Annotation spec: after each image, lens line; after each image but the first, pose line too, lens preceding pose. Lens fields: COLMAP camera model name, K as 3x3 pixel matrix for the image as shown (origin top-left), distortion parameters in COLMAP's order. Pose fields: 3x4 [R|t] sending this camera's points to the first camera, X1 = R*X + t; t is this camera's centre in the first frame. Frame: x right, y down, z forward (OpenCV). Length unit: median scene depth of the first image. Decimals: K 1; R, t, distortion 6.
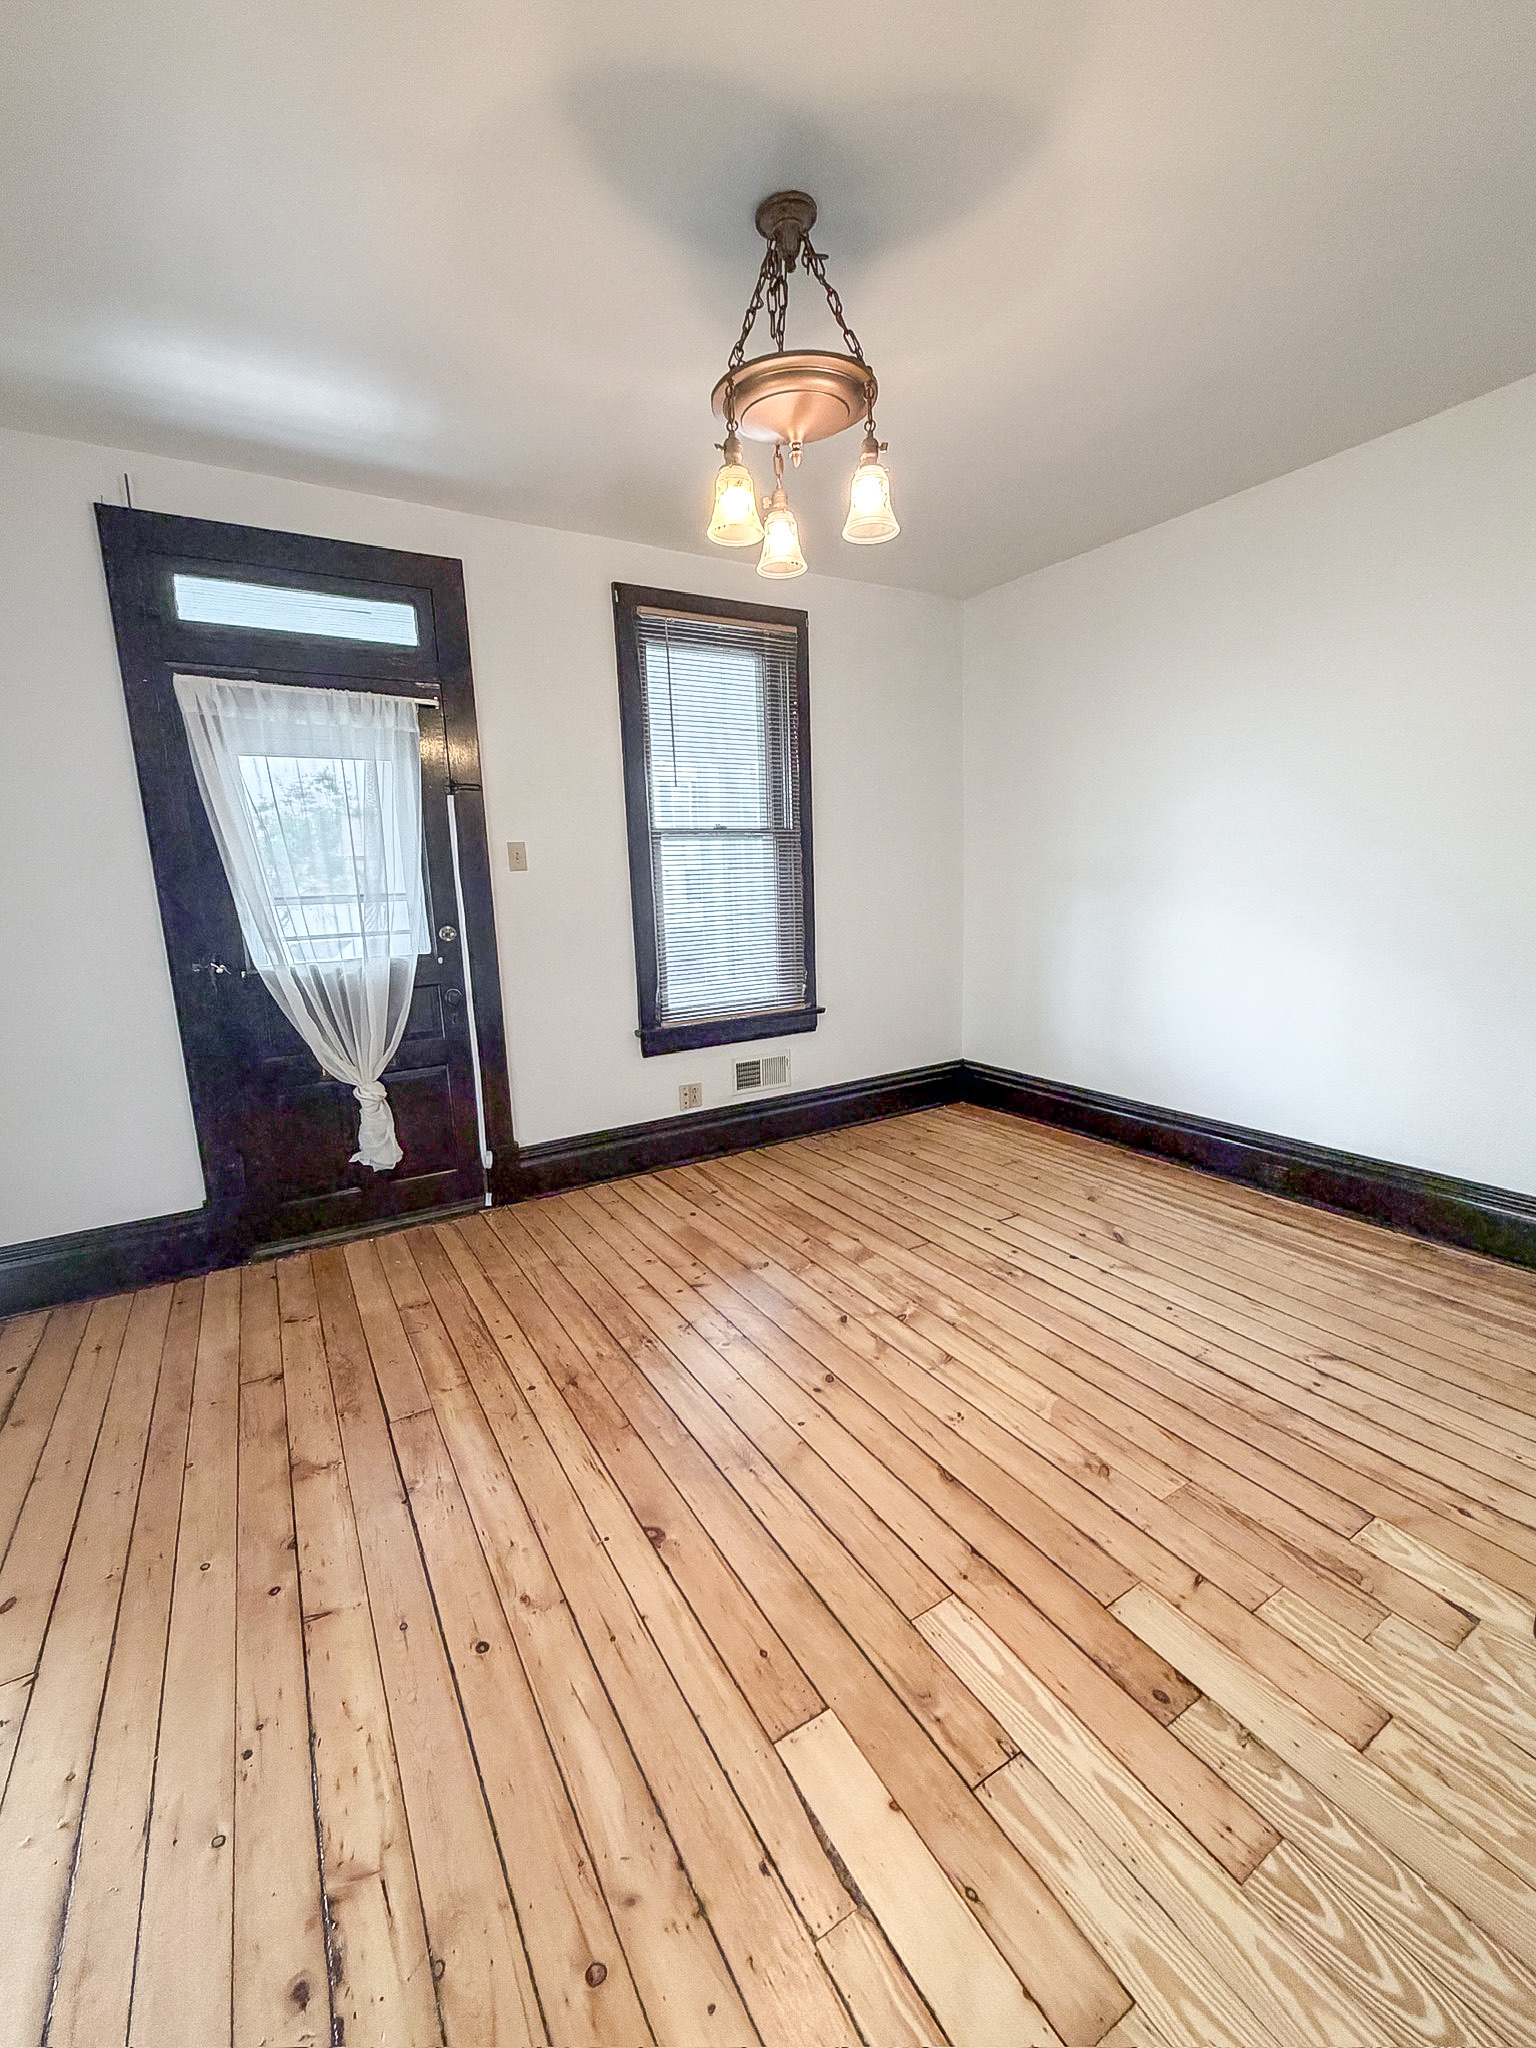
lens RADIAL K [[850.9, 0, 768.0], [0, 850.9, 1024.0], [0, 0, 1]] dist [-0.001373, 0.000138]
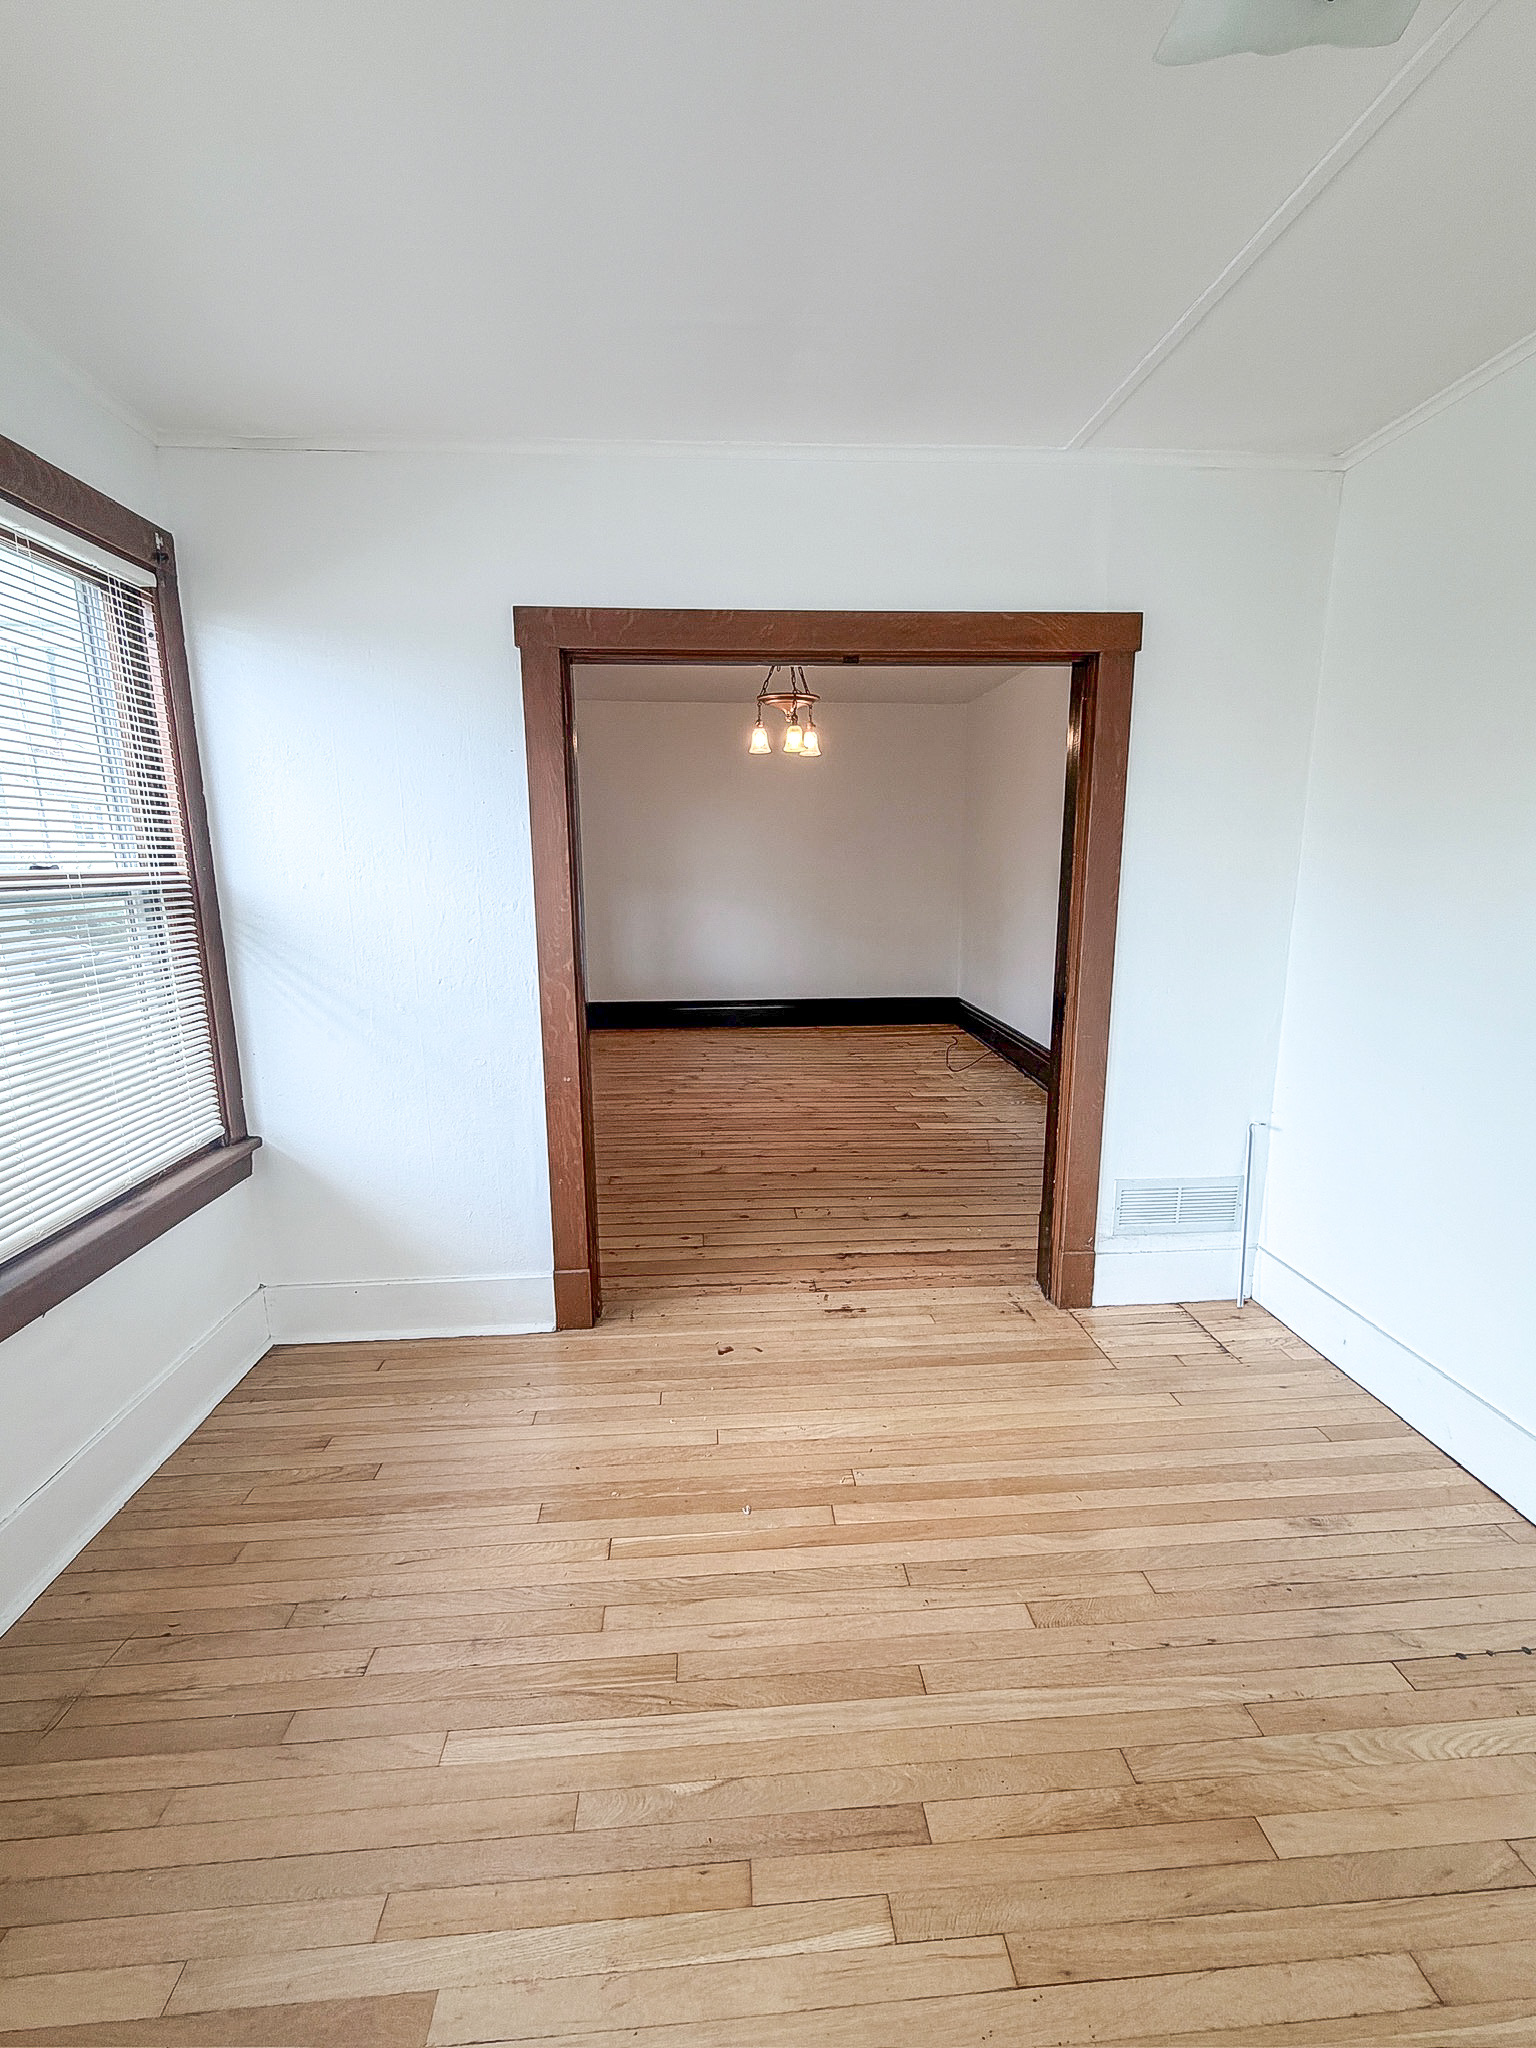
lens RADIAL K [[847.1, 0, 764.6], [0, 847.1, 1025.6], [0, 0, 1]] dist [-0.001161, 0.000120]
pose [[0.456452, -0.139816, 0.878694, -1.466134], [0.150217, 0.985509, 0.078780, 0.030909], [-0.876976, 0.096035, 0.470841, -0.047908]]
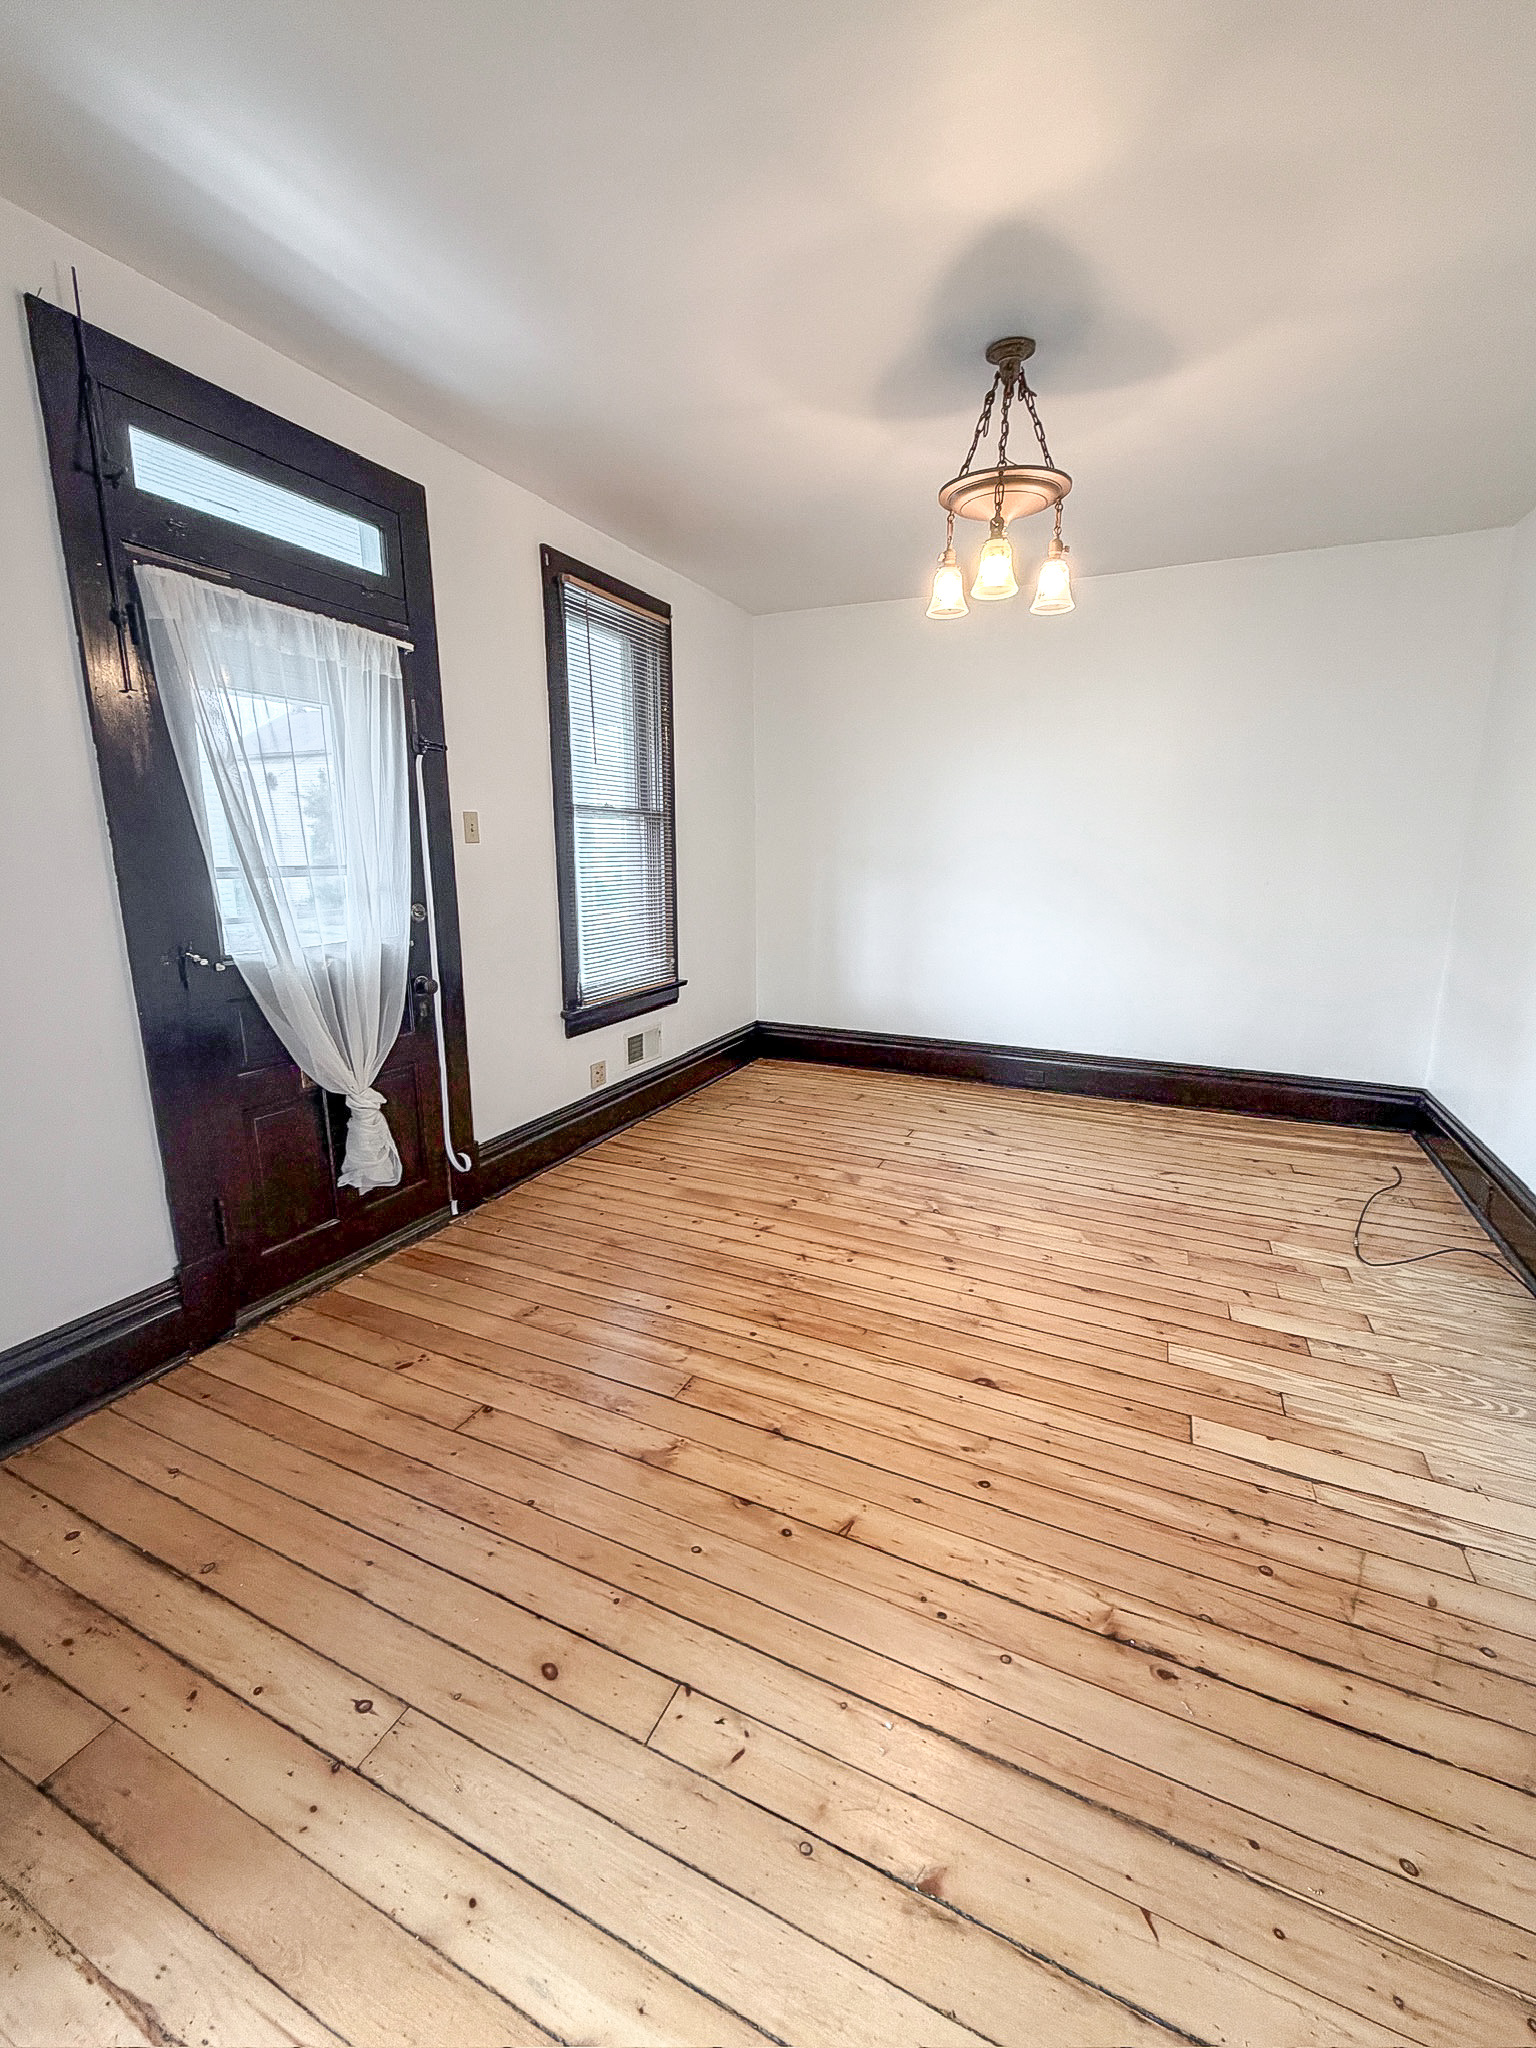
lens RADIAL K [[847.1, 0, 764.6], [0, 847.1, 1025.6], [0, 0, 1]] dist [-0.001161, 0.000120]
pose [[0.828513, -0.083390, 0.553726, -0.627947], [0.070152, 0.996516, 0.045108, -0.004749], [-0.555558, 0.001472, 0.831476, 0.078576]]
